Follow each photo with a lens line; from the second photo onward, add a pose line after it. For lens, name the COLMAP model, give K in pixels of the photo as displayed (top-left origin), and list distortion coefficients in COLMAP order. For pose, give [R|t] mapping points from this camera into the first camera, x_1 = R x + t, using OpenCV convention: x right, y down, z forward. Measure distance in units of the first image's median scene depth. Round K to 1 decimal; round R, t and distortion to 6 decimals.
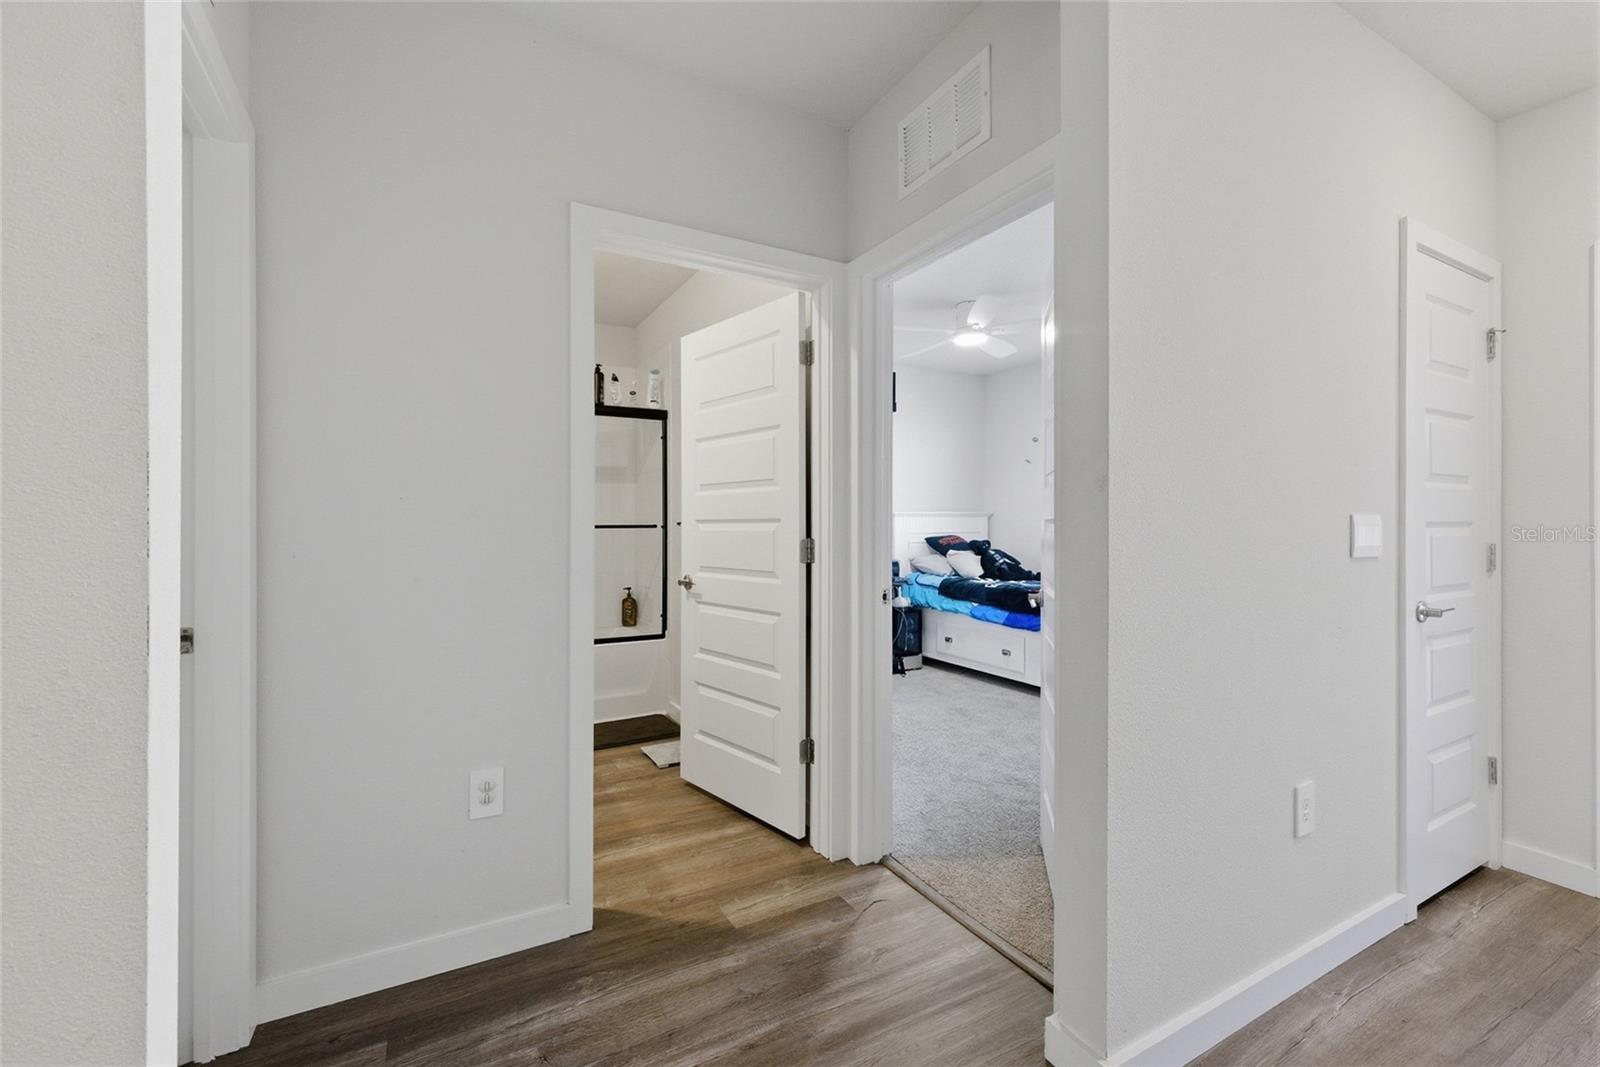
lens RADIAL K [[669.0, 0, 794.1], [0, 669.0, 524.3], [0, 0, 1]] dist [0.014453, 0.000074]
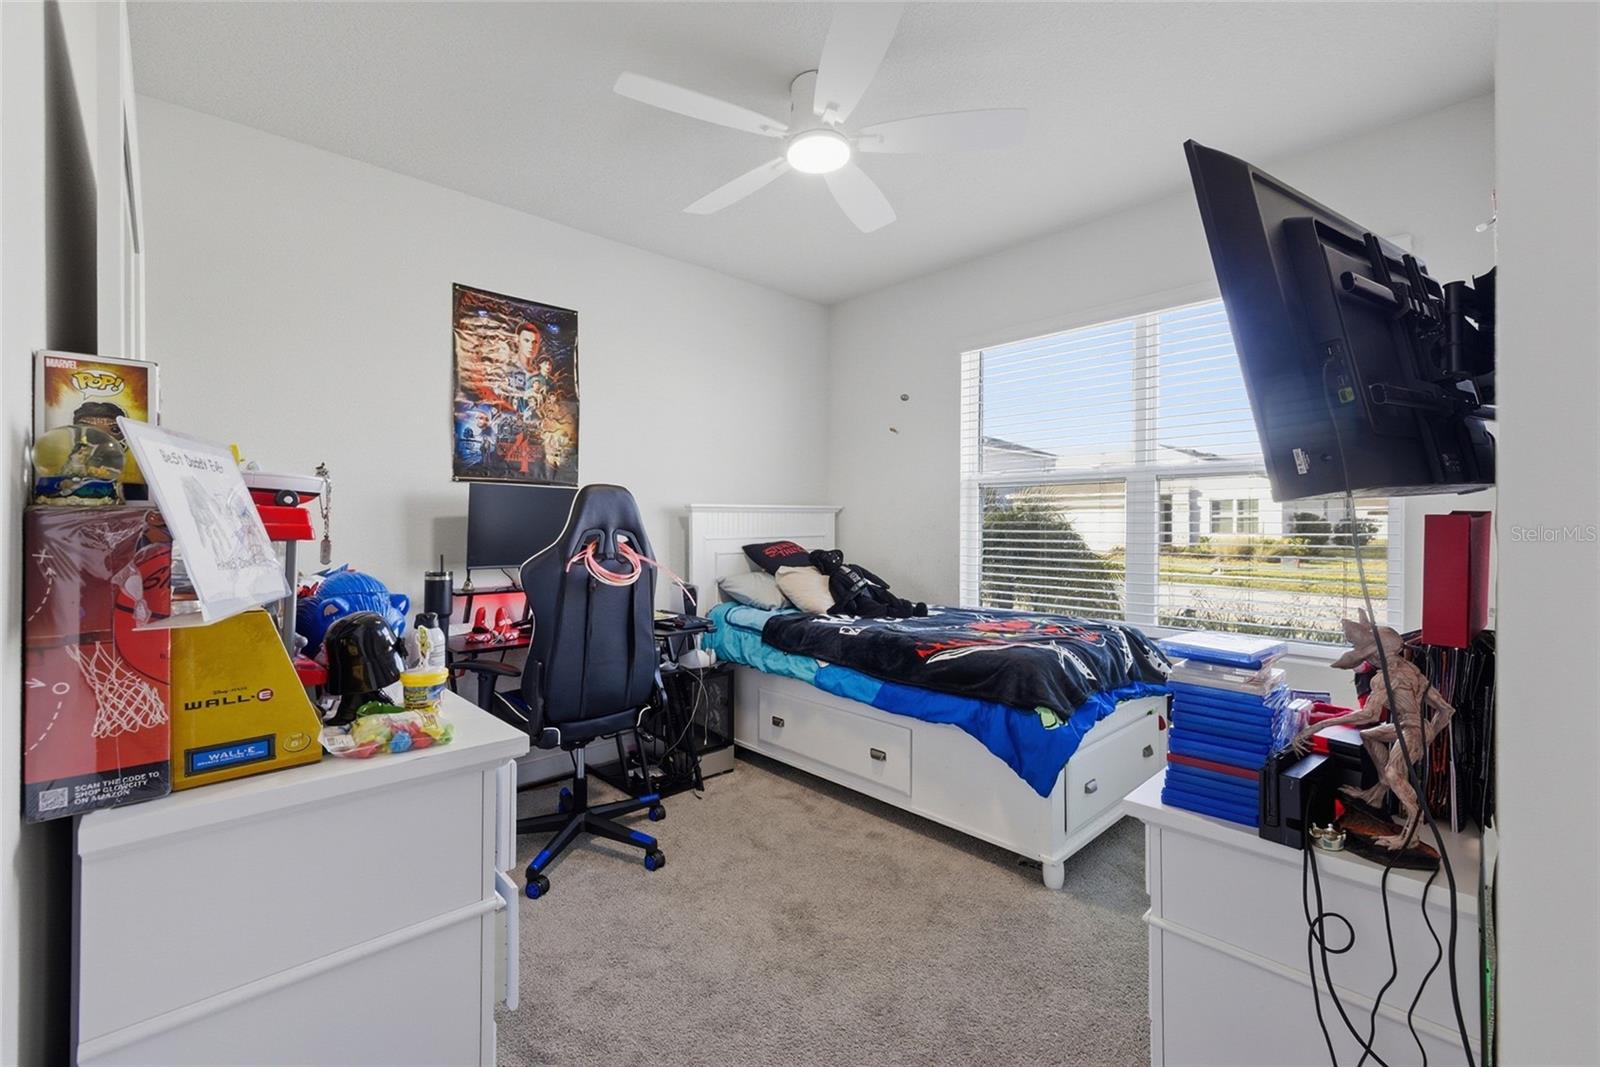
lens RADIAL K [[669.0, 0, 800.2], [0, 669.0, 524.0], [0, 0, 1]] dist [0.014453, 0.000074]
pose [[0.967517, -0.001121, 0.252805, 0.098345], [0.000603, 0.999998, 0.002126, -0.002077], [-0.252807, -0.001905, 0.967515, 0.416195]]
